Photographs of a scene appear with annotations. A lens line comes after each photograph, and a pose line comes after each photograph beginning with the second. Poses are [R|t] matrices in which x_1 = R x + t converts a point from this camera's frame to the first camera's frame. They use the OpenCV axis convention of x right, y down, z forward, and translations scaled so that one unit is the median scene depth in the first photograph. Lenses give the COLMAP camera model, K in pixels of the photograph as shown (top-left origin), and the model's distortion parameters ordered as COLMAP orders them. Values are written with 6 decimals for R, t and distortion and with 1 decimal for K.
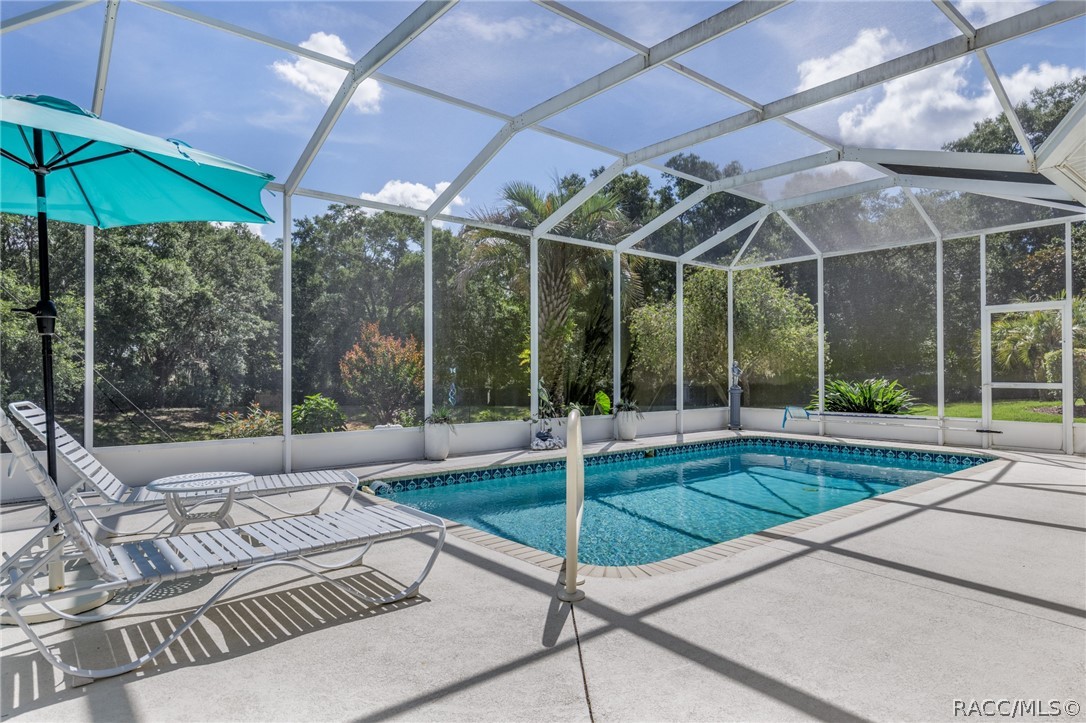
lens RADIAL K [[627.3, 0, 542.3], [0, 627.3, 373.1], [0, 0, 1]] dist [0.002077, 0.000219]
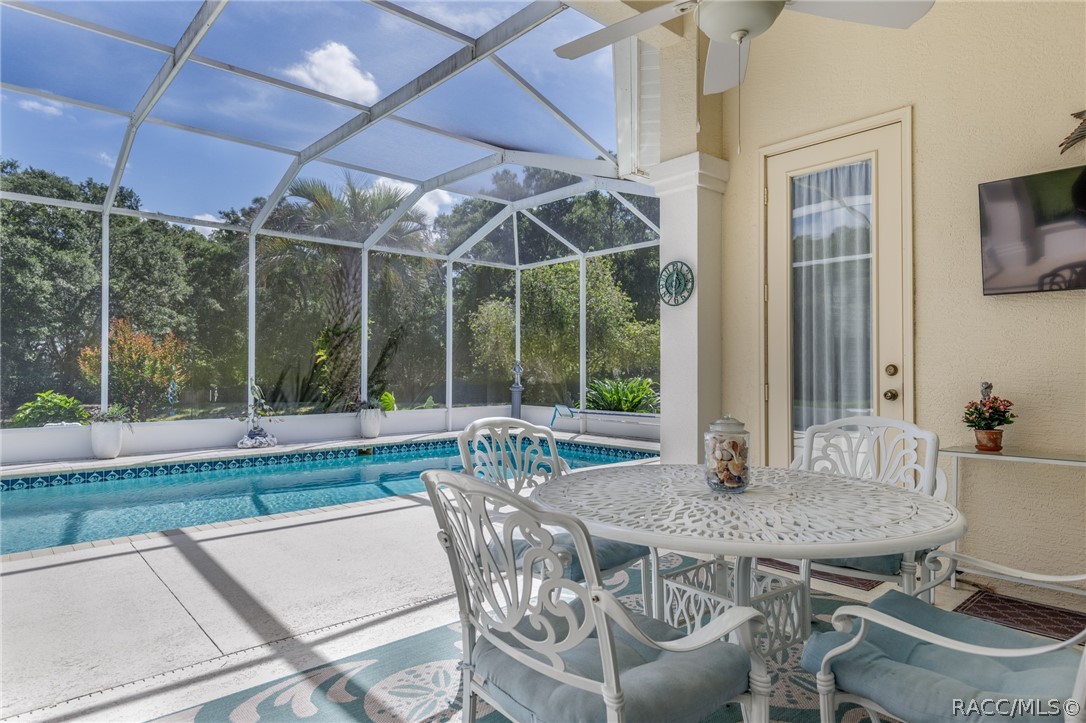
lens RADIAL K [[632.8, 0, 542.6], [0, 632.8, 374.3], [0, 0, 1]] dist [-0.000701, 0.000729]
pose [[0.999192, 0.003827, 0.040011, 0.106824], [-0.004103, 0.999968, 0.006810, -0.000767], [-0.039983, -0.006969, 0.999176, -0.005898]]
